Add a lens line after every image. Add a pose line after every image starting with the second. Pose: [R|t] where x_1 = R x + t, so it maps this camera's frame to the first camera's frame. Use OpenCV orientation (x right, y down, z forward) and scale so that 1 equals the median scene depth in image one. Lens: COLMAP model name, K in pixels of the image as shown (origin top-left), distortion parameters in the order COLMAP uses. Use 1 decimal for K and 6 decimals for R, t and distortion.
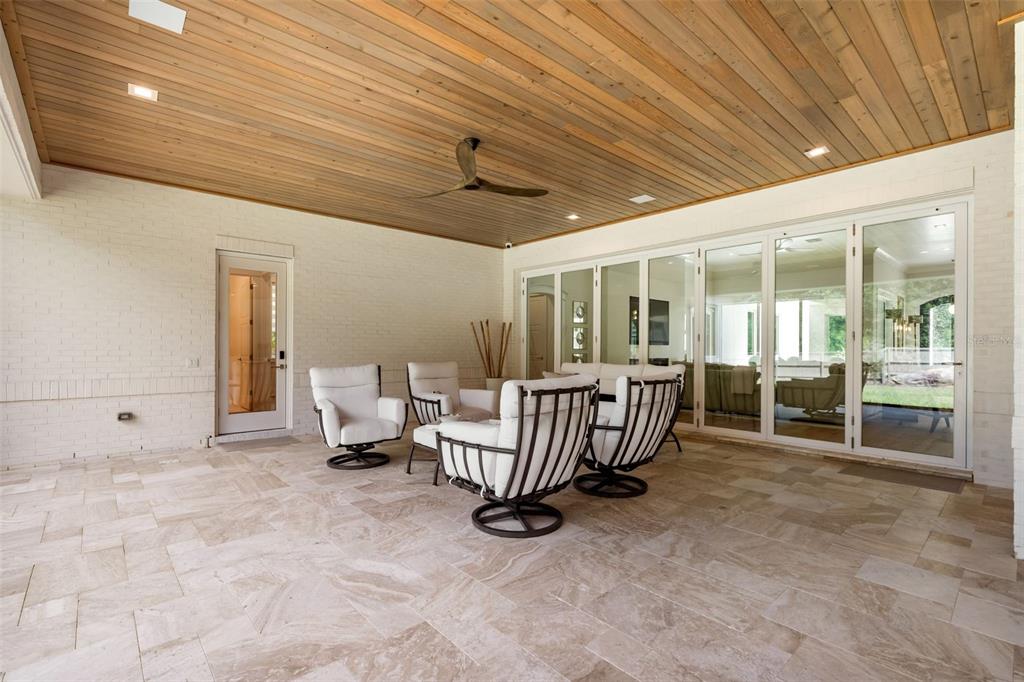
lens RADIAL K [[468.3, 0, 512.6], [0, 468.3, 343.7], [0, 0, 1]] dist [-0.000229, 0.000530]
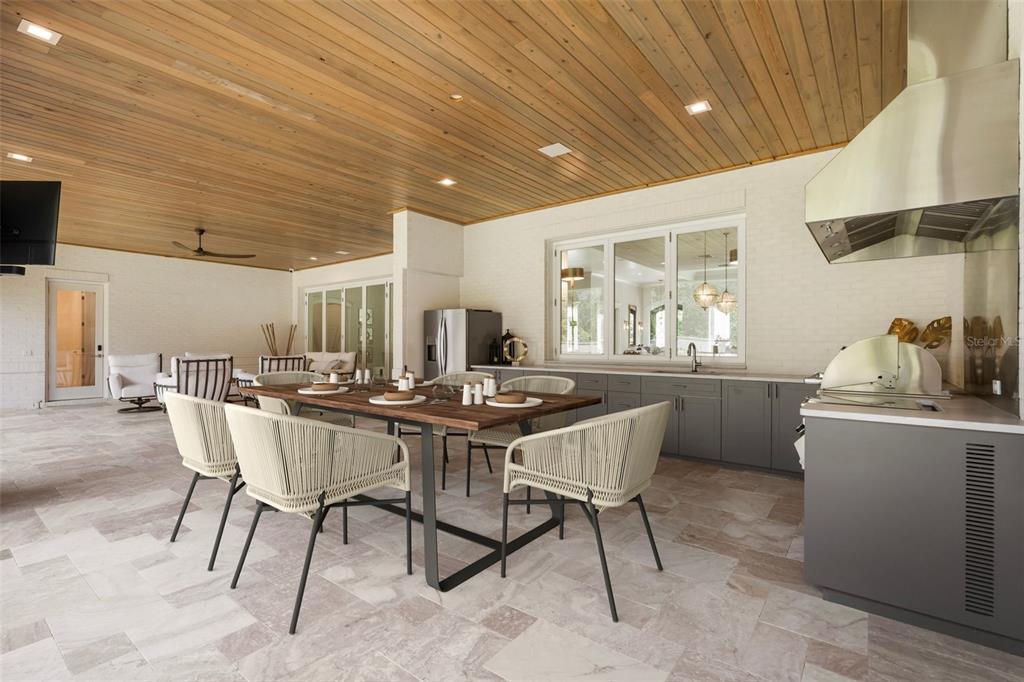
lens RADIAL K [[468.3, 0, 512.2], [0, 468.3, 342.9], [0, 0, 1]] dist [-0.000229, 0.000530]
pose [[0.984869, -0.002710, 0.173281, 0.529602], [0.001111, 0.999956, 0.009325, -0.004064], [-0.173299, -0.008991, 0.984828, -0.675345]]
